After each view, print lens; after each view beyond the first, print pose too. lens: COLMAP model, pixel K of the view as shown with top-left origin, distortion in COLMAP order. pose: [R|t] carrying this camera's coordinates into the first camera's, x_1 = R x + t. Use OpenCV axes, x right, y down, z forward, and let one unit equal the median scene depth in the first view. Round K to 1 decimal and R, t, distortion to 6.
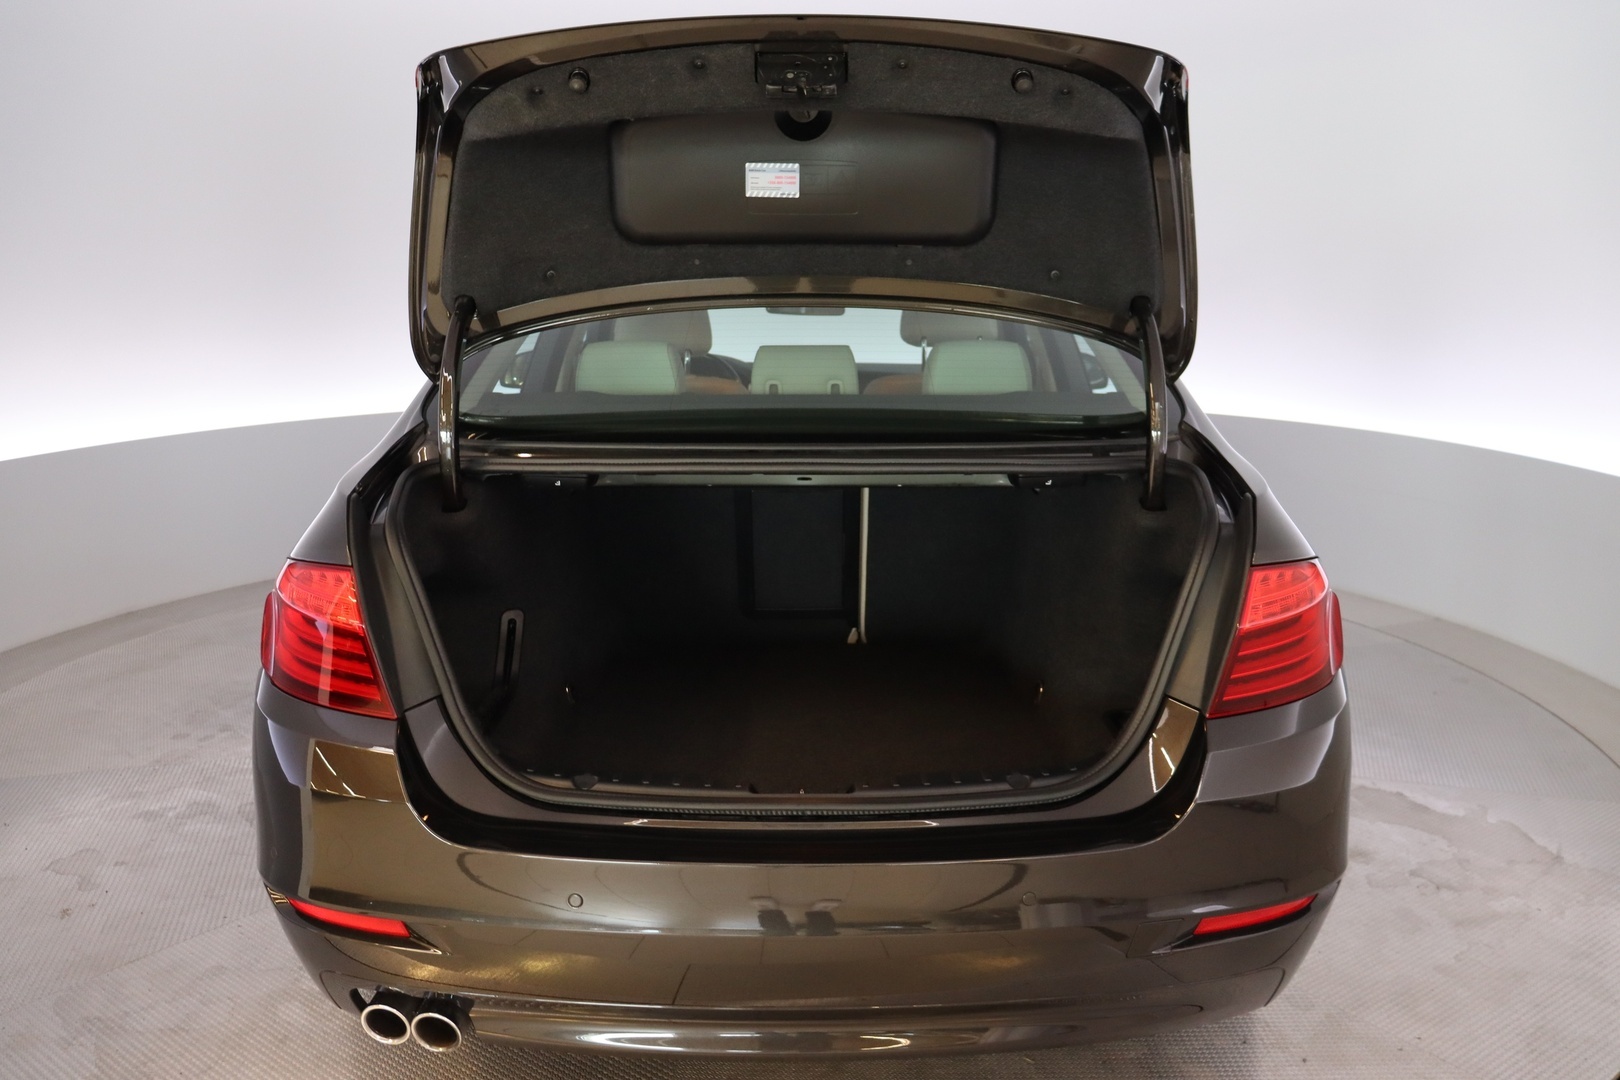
lens RADIAL K [[1433.4, 0, 836.8], [0, 1433.4, 536.4], [0, 0, 1]] dist [-0.077819, 0.010458]
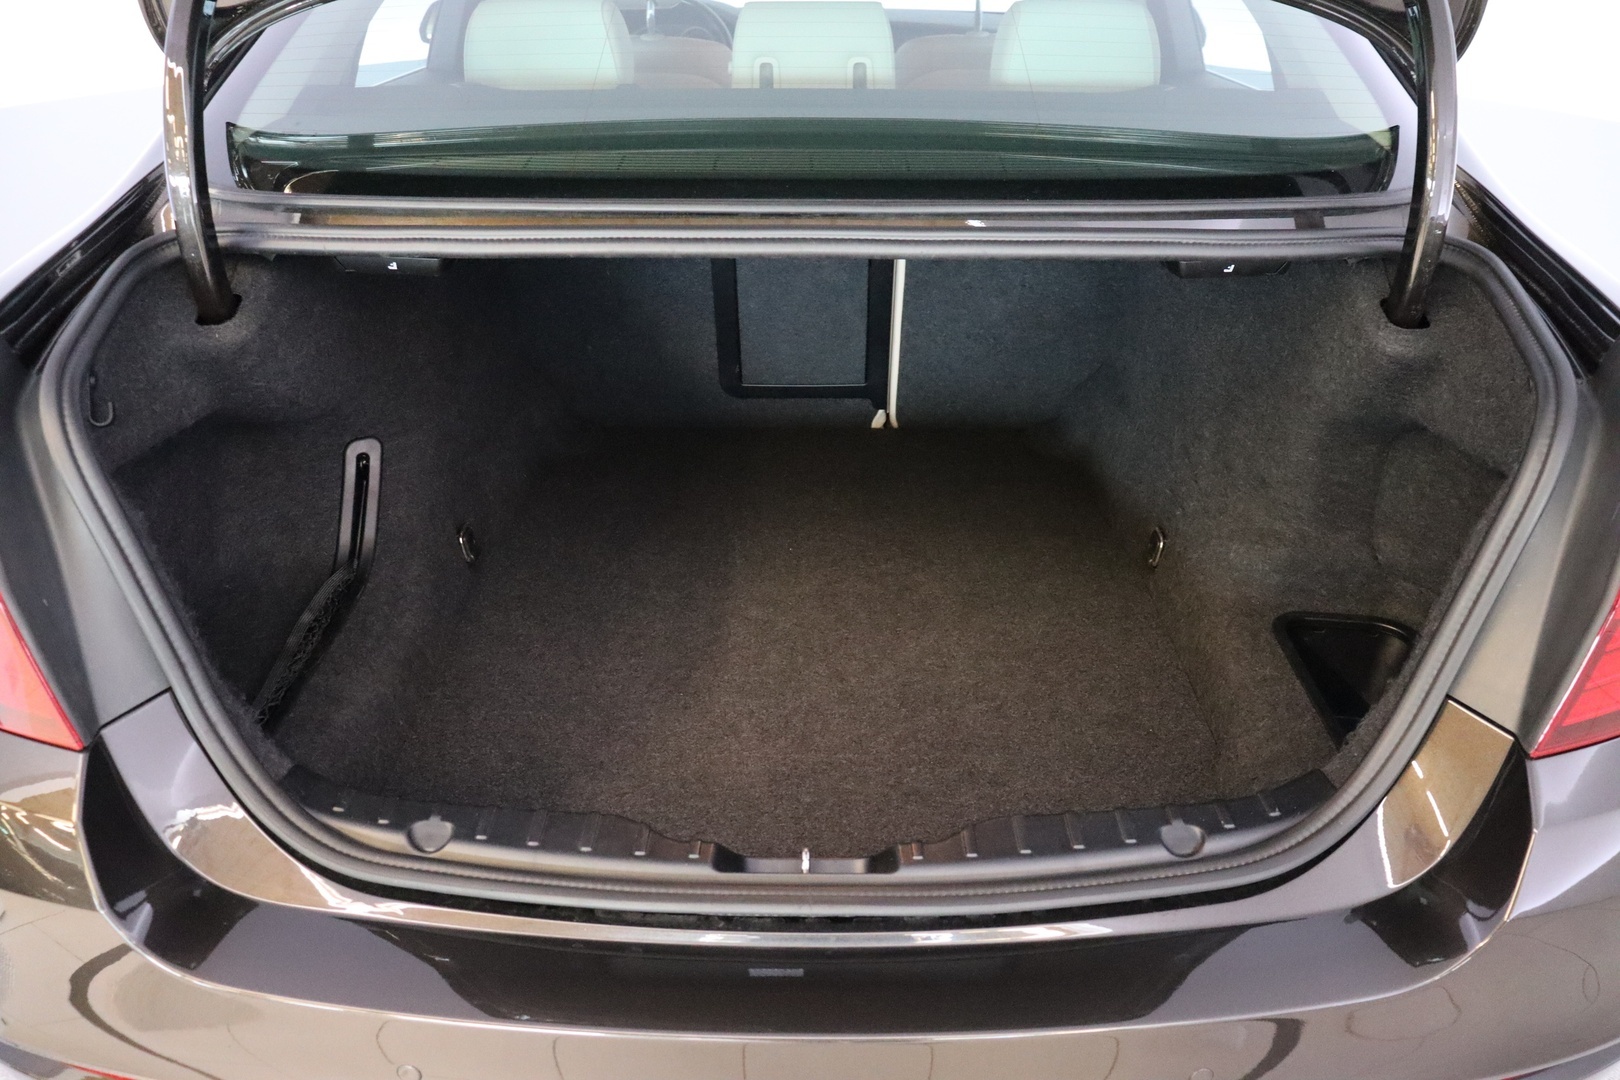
lens RADIAL K [[1433.4, 0, 836.8], [0, 1433.4, 536.4], [0, 0, 1]] dist [-0.077819, 0.010458]
pose [[0.999961, 0.007167, -0.005159, -0.008581], [-0.005658, 0.968536, 0.248807, -0.077446], [0.006780, -0.248769, 0.968539, 0.414099]]
